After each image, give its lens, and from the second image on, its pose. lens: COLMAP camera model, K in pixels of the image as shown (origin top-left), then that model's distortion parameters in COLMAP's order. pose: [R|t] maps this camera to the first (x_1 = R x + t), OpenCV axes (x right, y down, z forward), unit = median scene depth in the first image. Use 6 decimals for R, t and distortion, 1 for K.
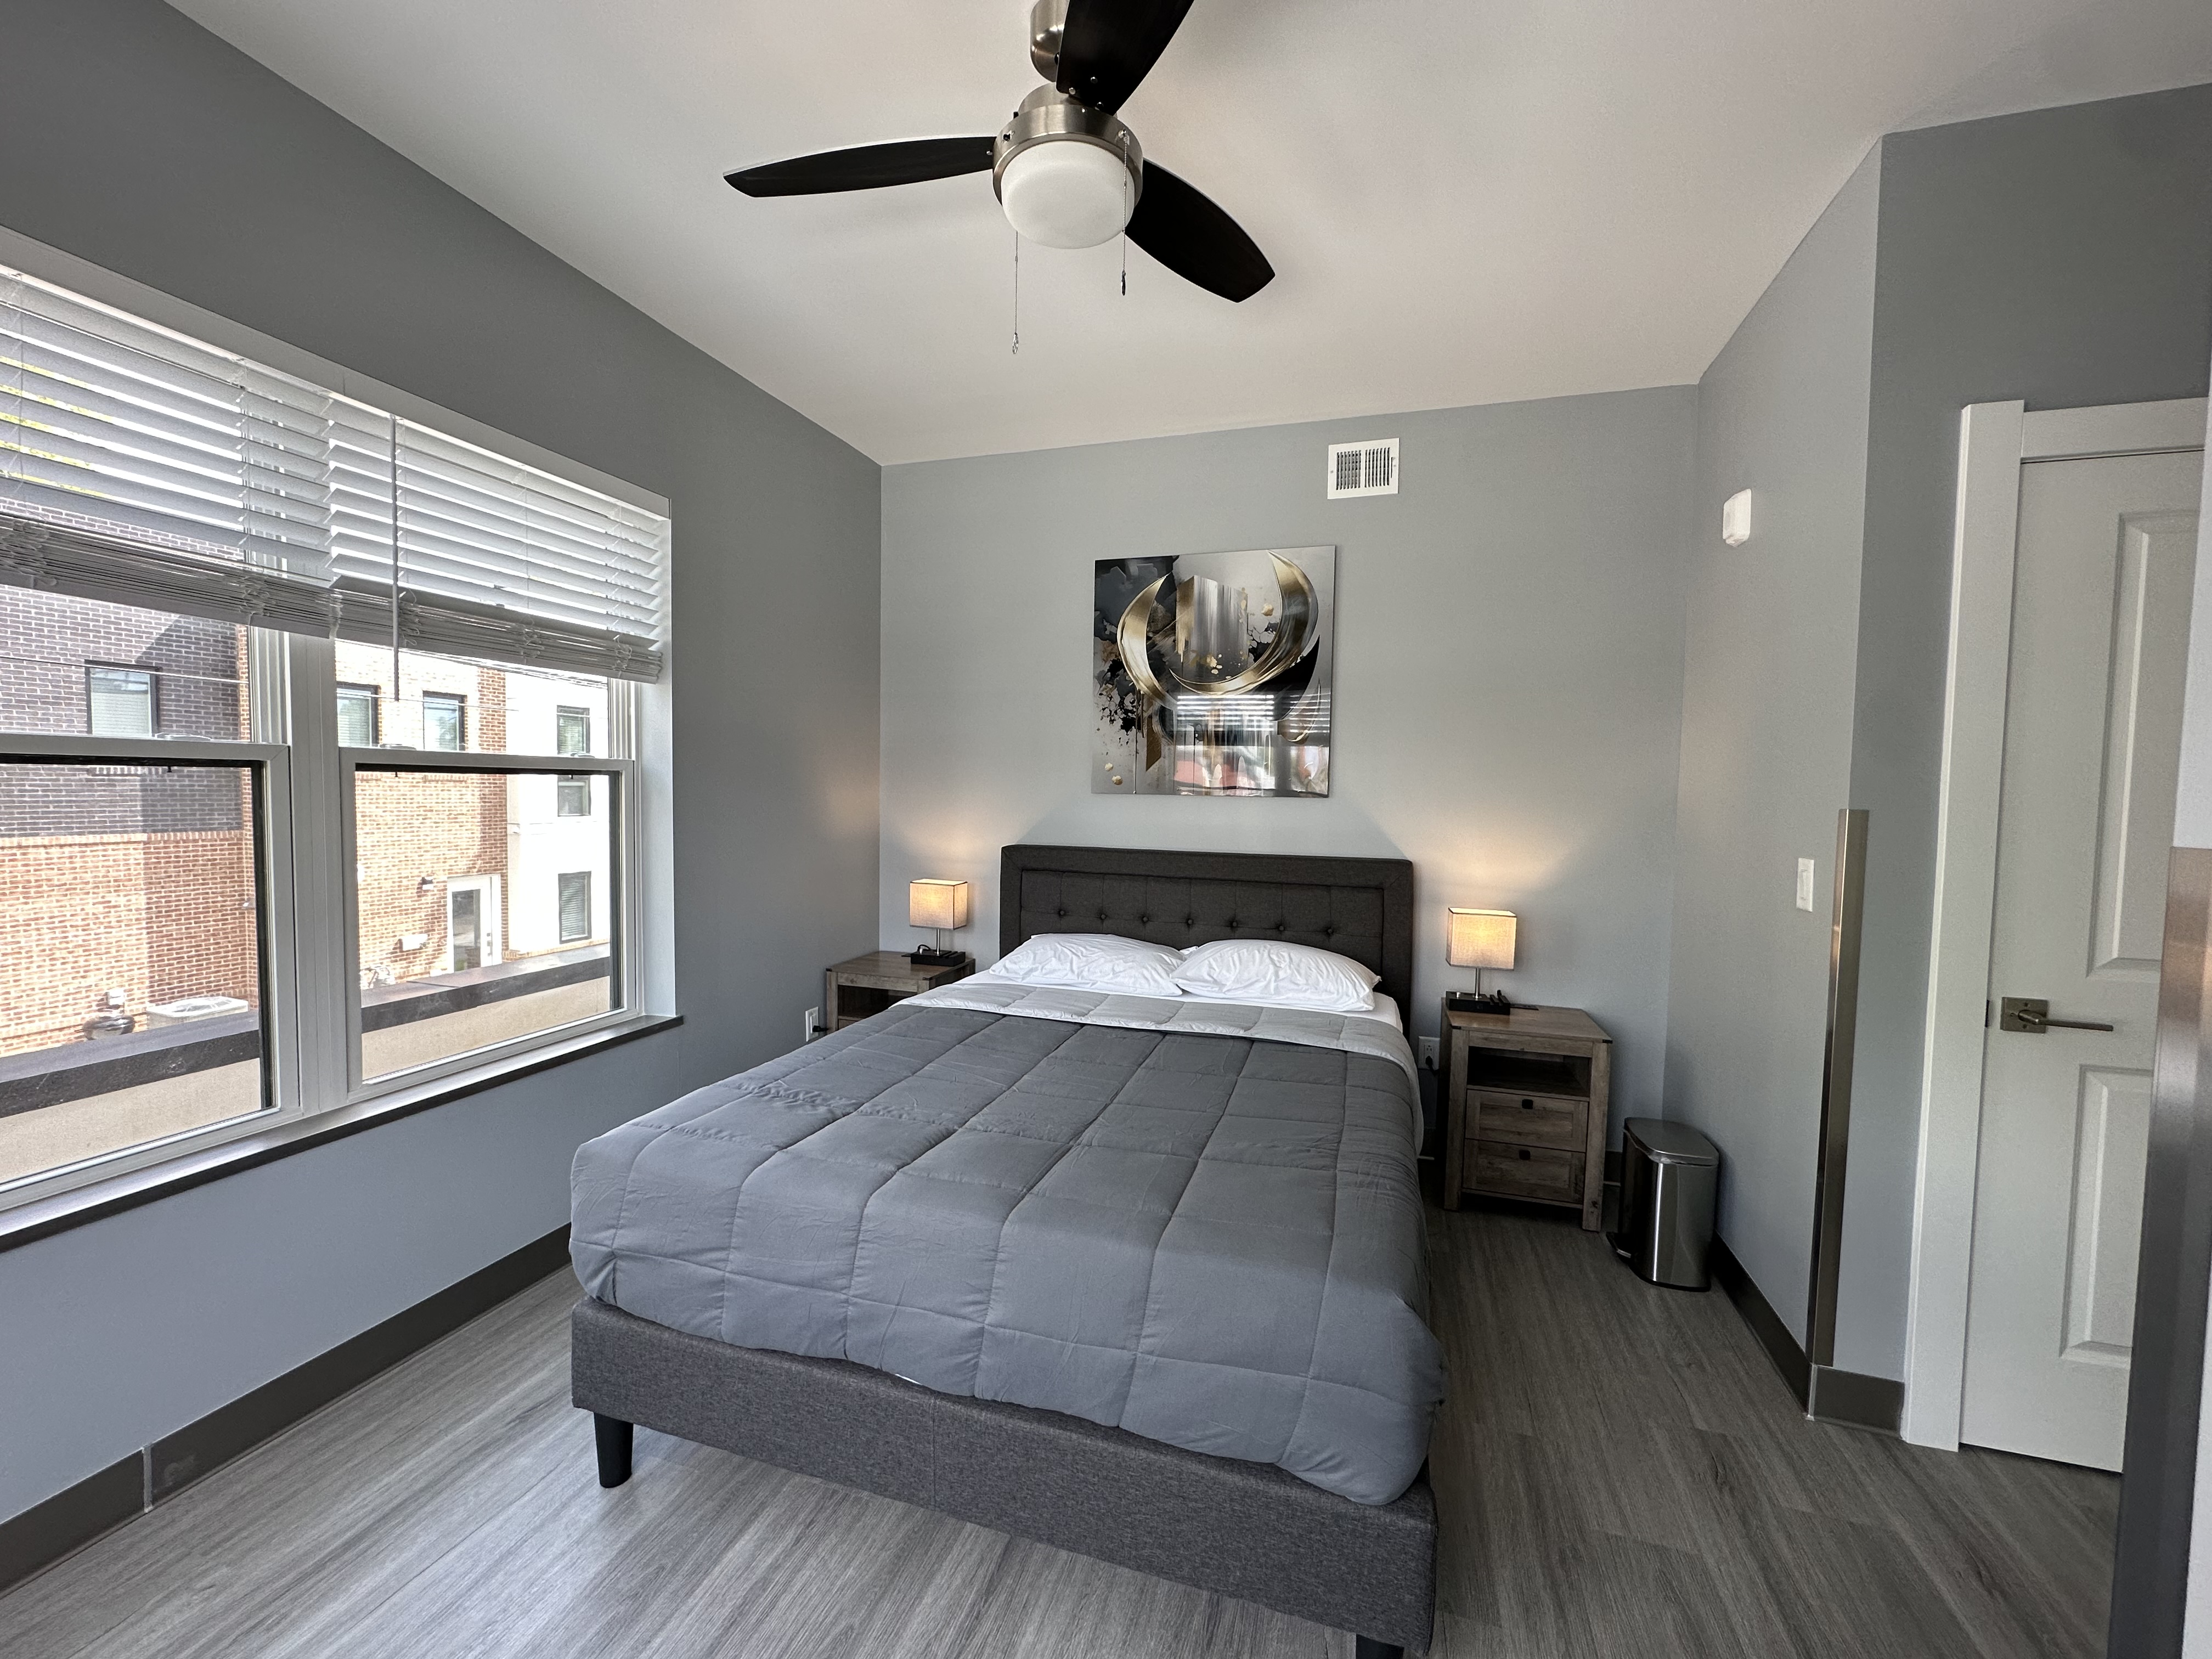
lens RADIAL K [[878.8, 0, 1107.6], [0, 878.8, 837.1], [0, 0, 1]] dist [0.002955, 0.000343]
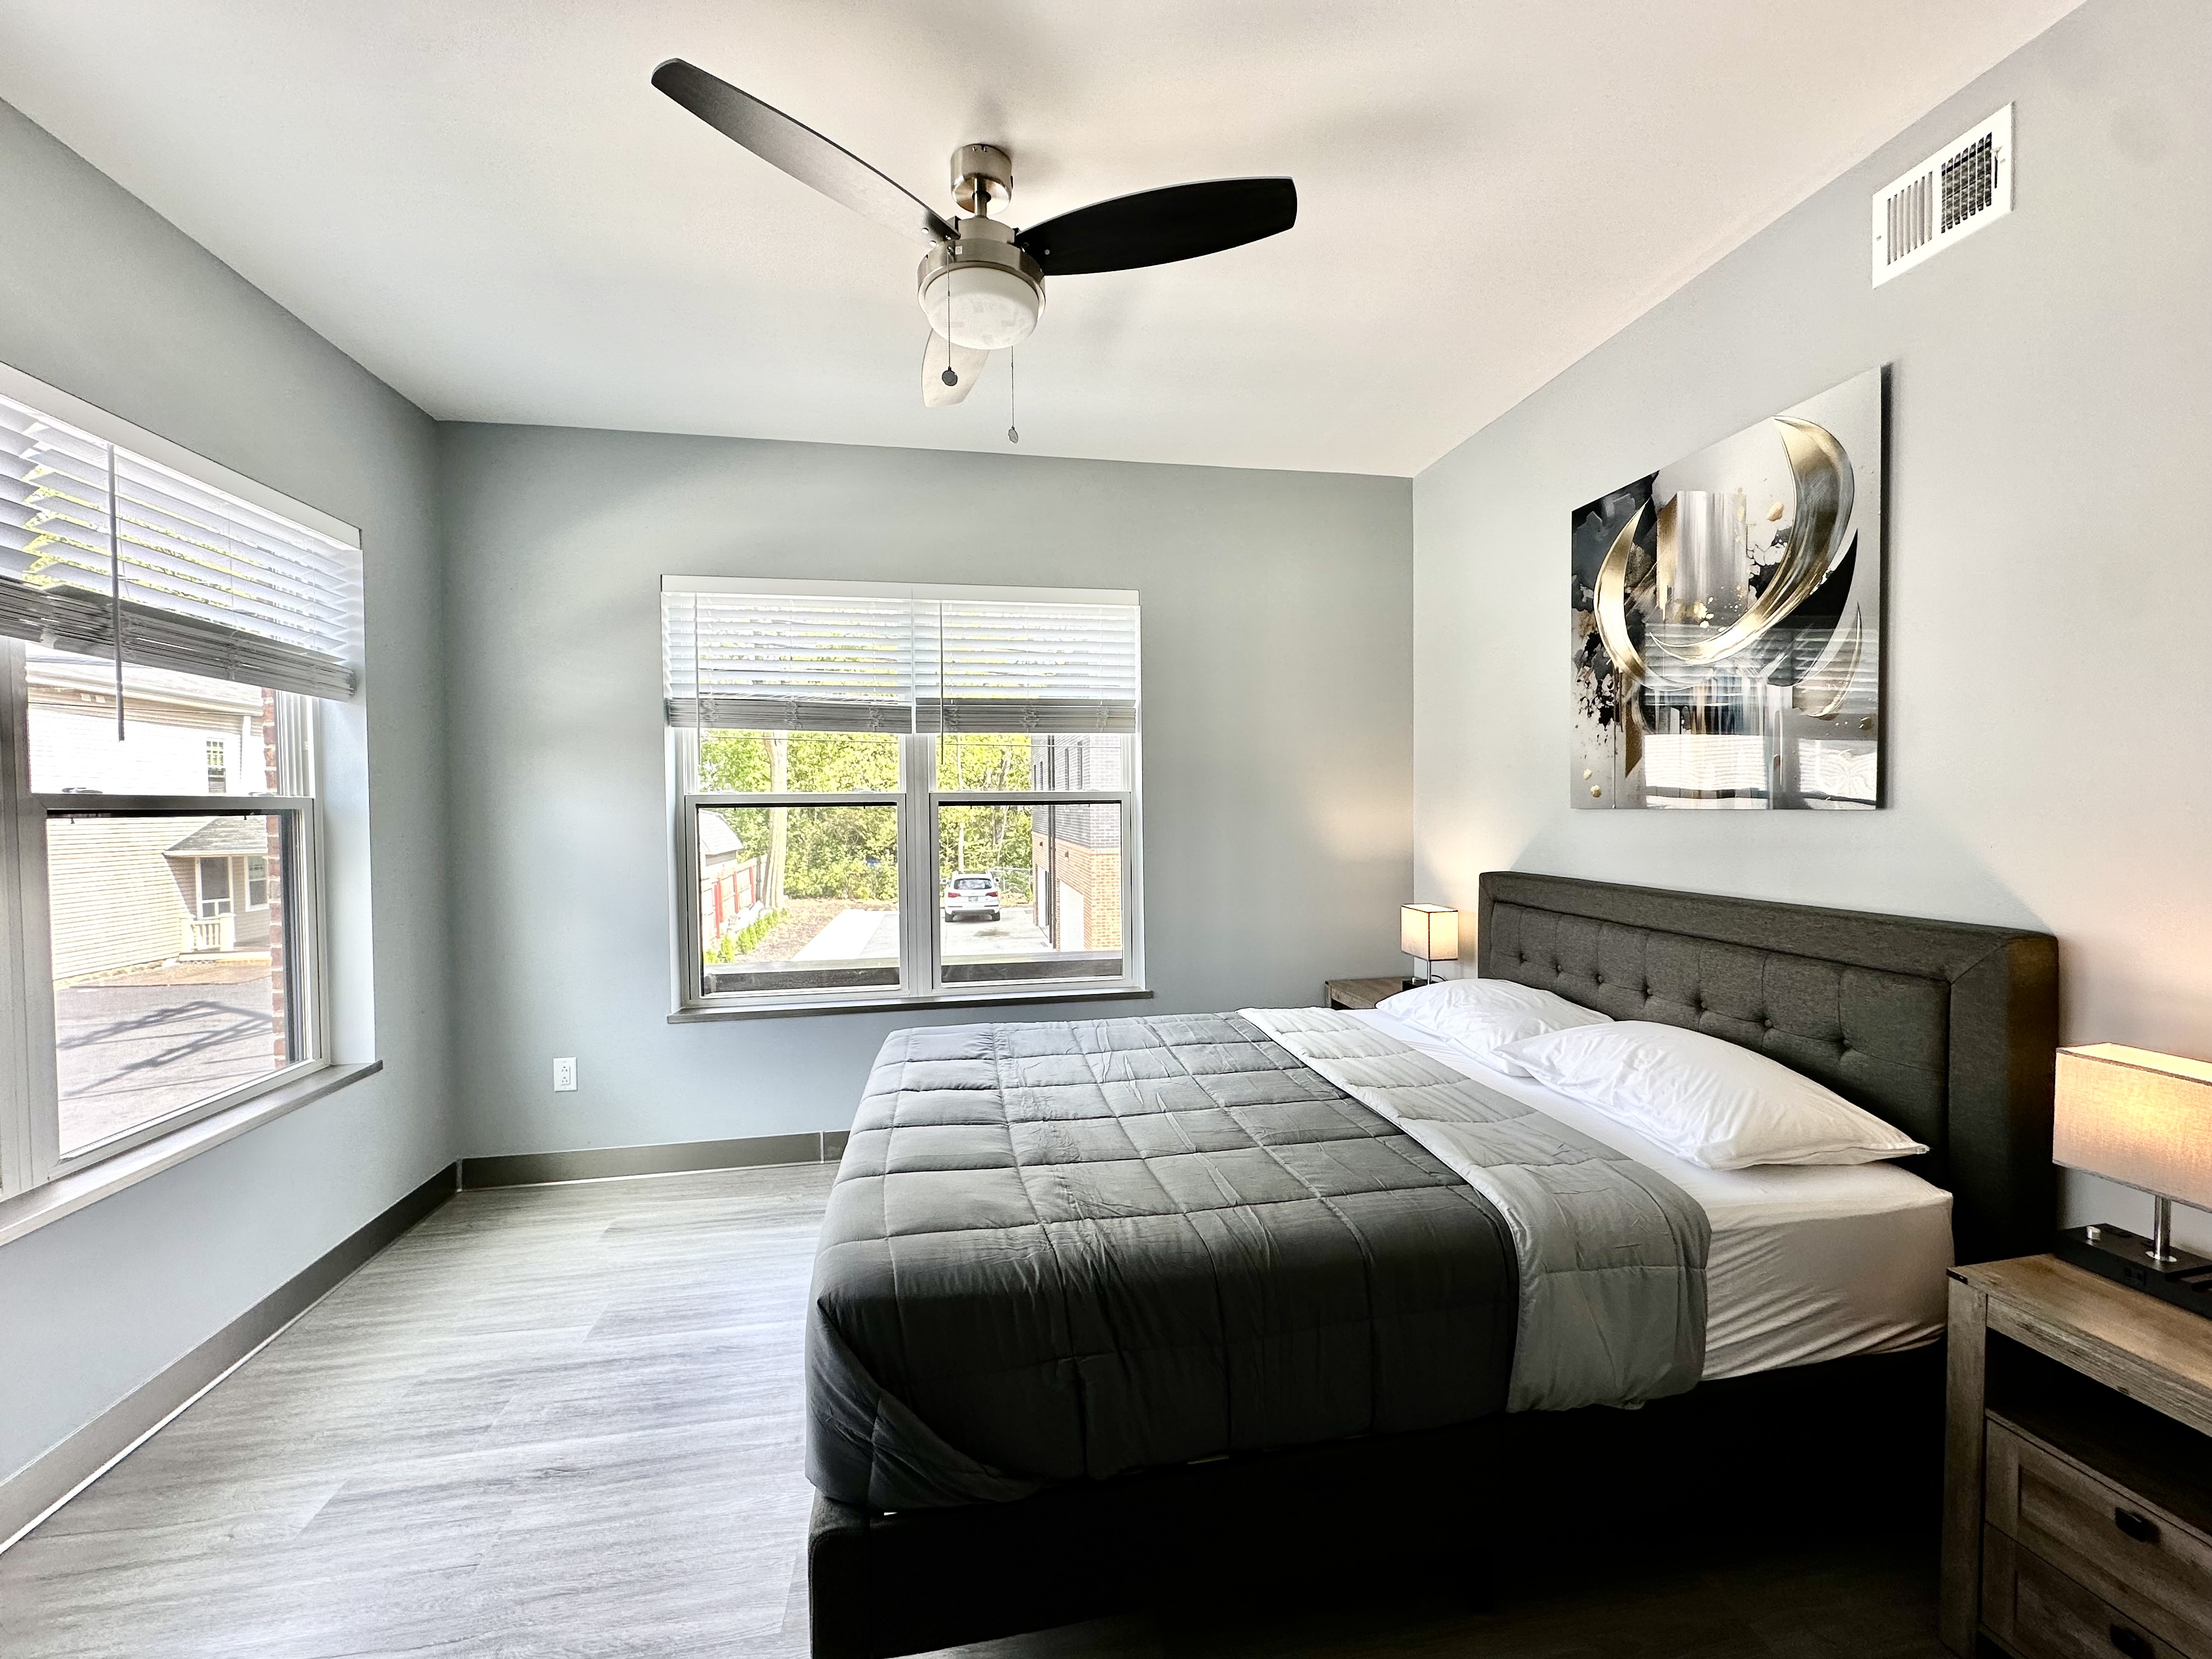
lens RADIAL K [[878.8, 0, 1112.1], [0, 878.8, 833.8], [0, 0, 1]] dist [0.002955, 0.000343]
pose [[0.466410, 0.005816, -0.884550, 0.505656], [-0.031455, 0.999455, -0.010015, -0.007518], [0.884009, 0.032495, 0.466339, 0.290624]]
